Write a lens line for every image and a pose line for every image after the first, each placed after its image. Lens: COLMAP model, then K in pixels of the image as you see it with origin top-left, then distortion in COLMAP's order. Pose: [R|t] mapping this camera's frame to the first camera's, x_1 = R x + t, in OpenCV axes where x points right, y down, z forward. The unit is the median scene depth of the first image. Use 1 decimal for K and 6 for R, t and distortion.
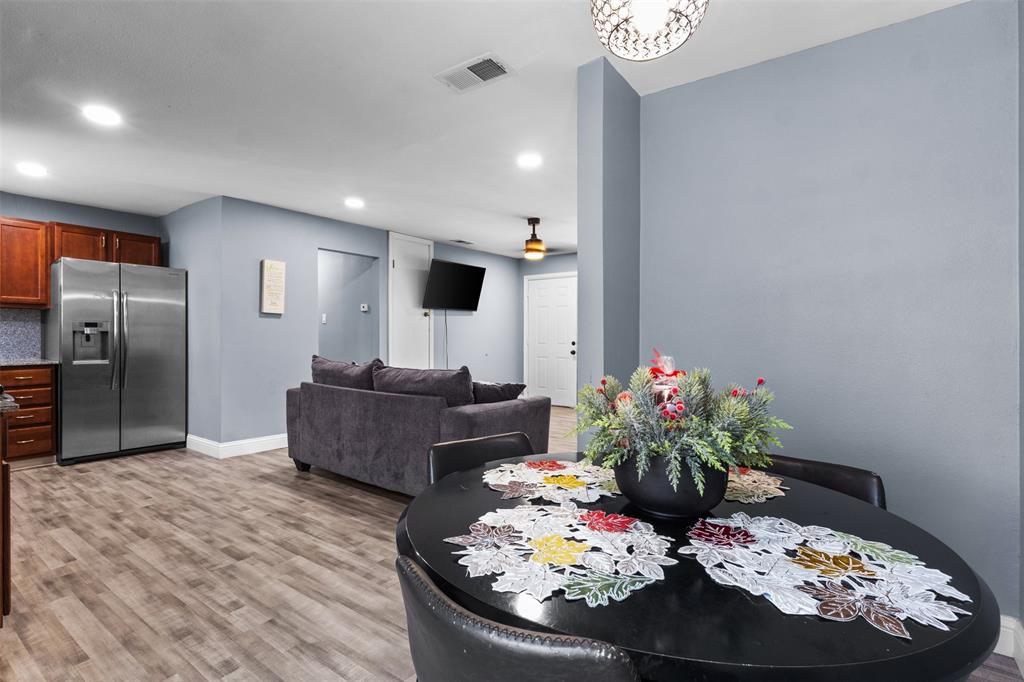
lens RADIAL K [[477.1, 0, 509.2], [0, 477.1, 345.5], [0, 0, 1]] dist [0.007129, -0.000934]
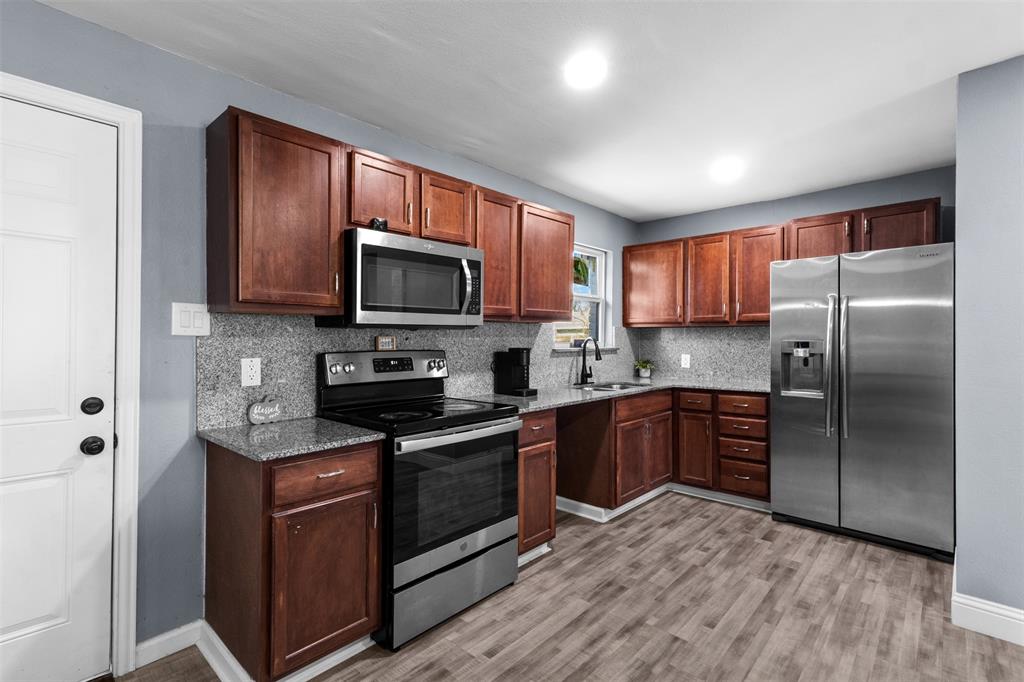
lens RADIAL K [[477.1, 0, 508.9], [0, 477.1, 341.0], [0, 0, 1]] dist [0.007129, -0.000934]
pose [[-0.124723, -0.006304, -0.992172, -0.077152], [-0.016347, 0.999857, -0.004298, -0.040318], [0.992057, 0.015683, -0.124808, 0.673956]]
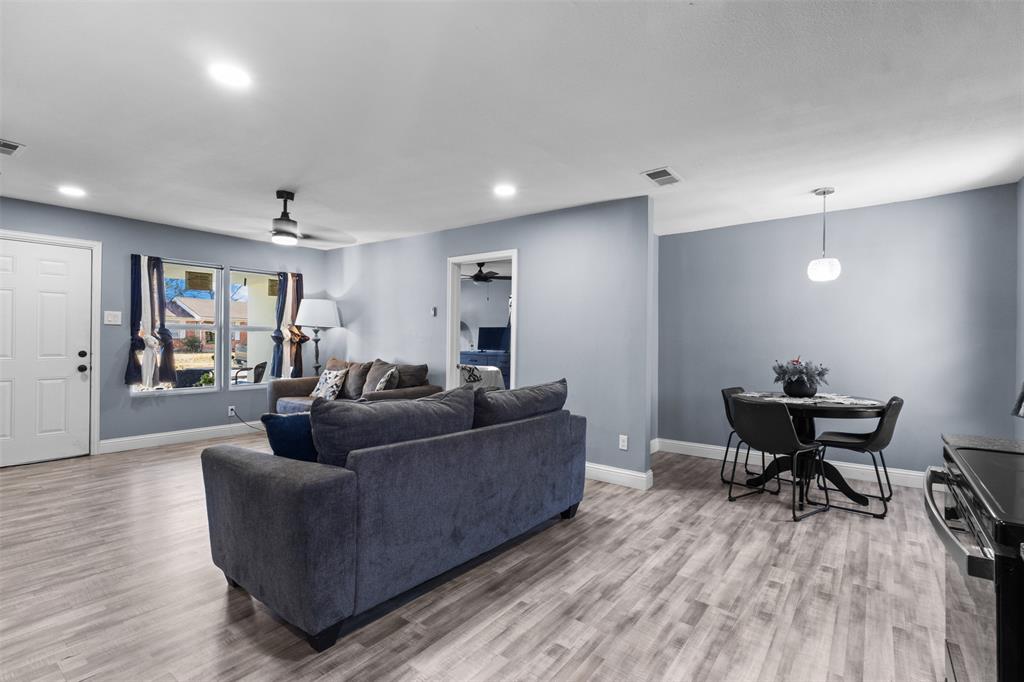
lens RADIAL K [[477.1, 0, 502.3], [0, 477.1, 338.5], [0, 0, 1]] dist [0.007129, -0.000934]
pose [[0.048091, -0.003585, 0.998837, -0.895540], [0.011481, 0.999929, 0.003036, -0.038485], [-0.998777, 0.011322, 0.048128, 0.806122]]
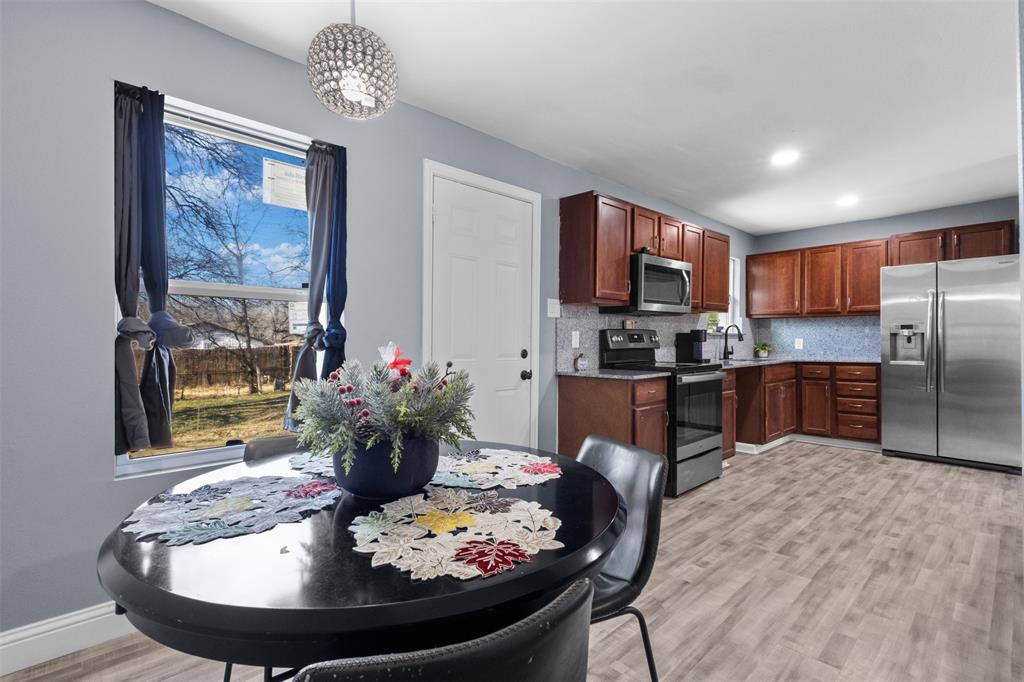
lens RADIAL K [[477.1, 0, 506.5], [0, 477.1, 341.6], [0, 0, 1]] dist [0.007129, -0.000934]
pose [[-0.201792, -0.006517, -0.979407, 0.337335], [-0.014541, 0.999888, -0.003658, 0.005356], [0.979320, 0.013504, -0.201864, 0.380641]]
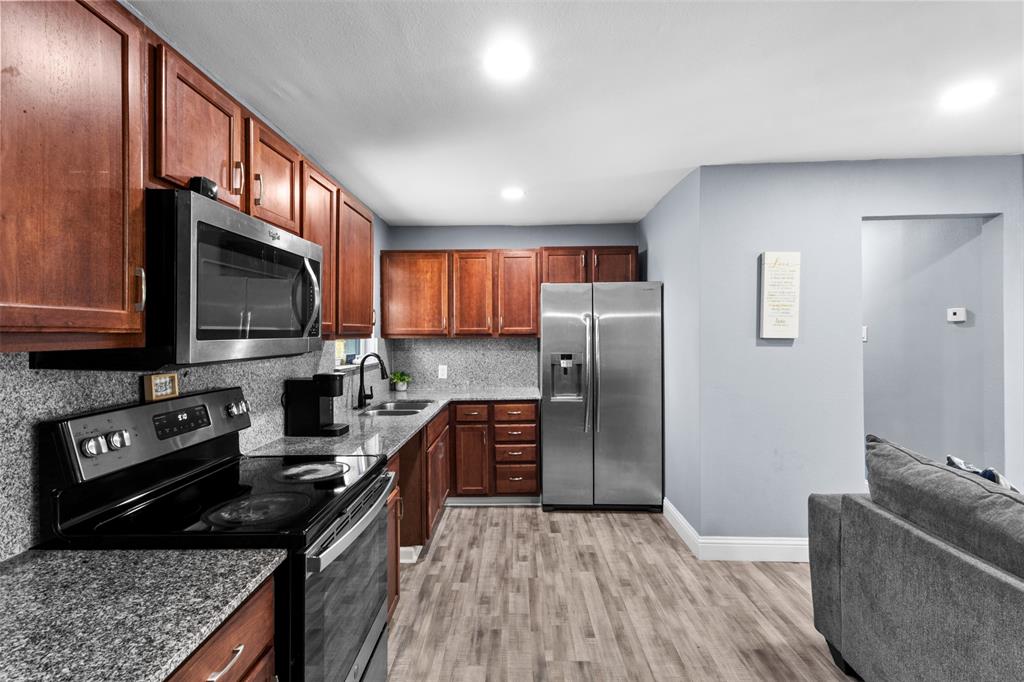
lens RADIAL K [[477.1, 0, 510.3], [0, 477.1, 339.9], [0, 0, 1]] dist [0.007129, -0.000934]
pose [[0.569667, -0.005594, -0.821857, -0.223555], [-0.000585, 0.999974, -0.007212, -0.071252], [0.821875, 0.004590, 0.569649, 0.440271]]
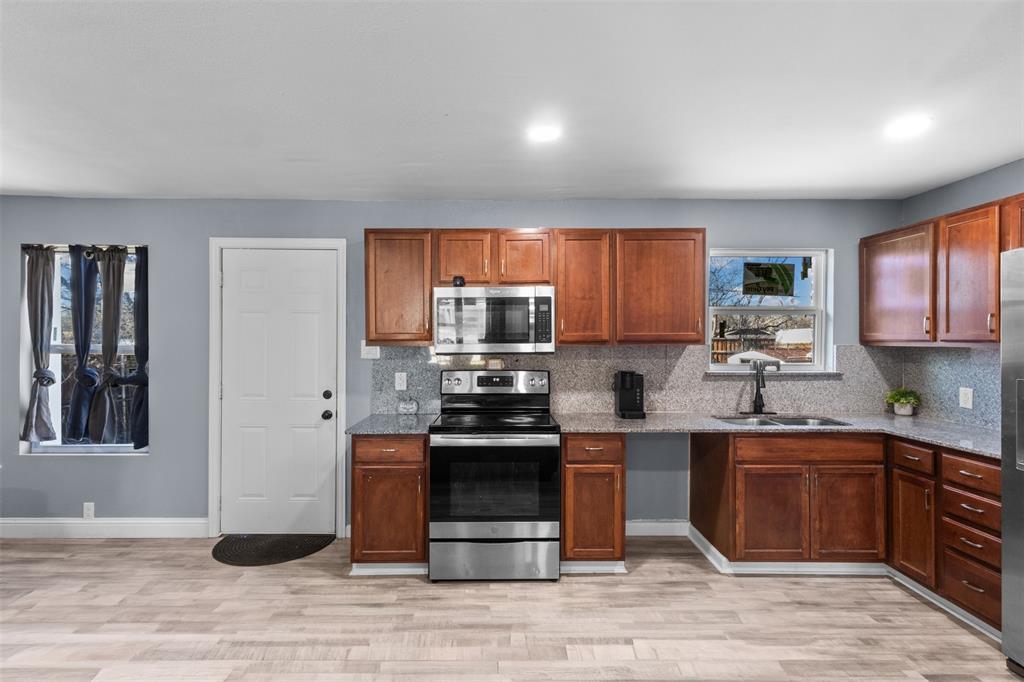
lens RADIAL K [[477.1, 0, 508.7], [0, 477.1, 340.6], [0, 0, 1]] dist [0.007129, -0.000934]
pose [[-0.808264, -0.009170, -0.588749, -0.220181], [-0.018092, 0.999793, 0.009265, -0.087179], [0.588543, 0.018141, -0.808262, 1.122308]]
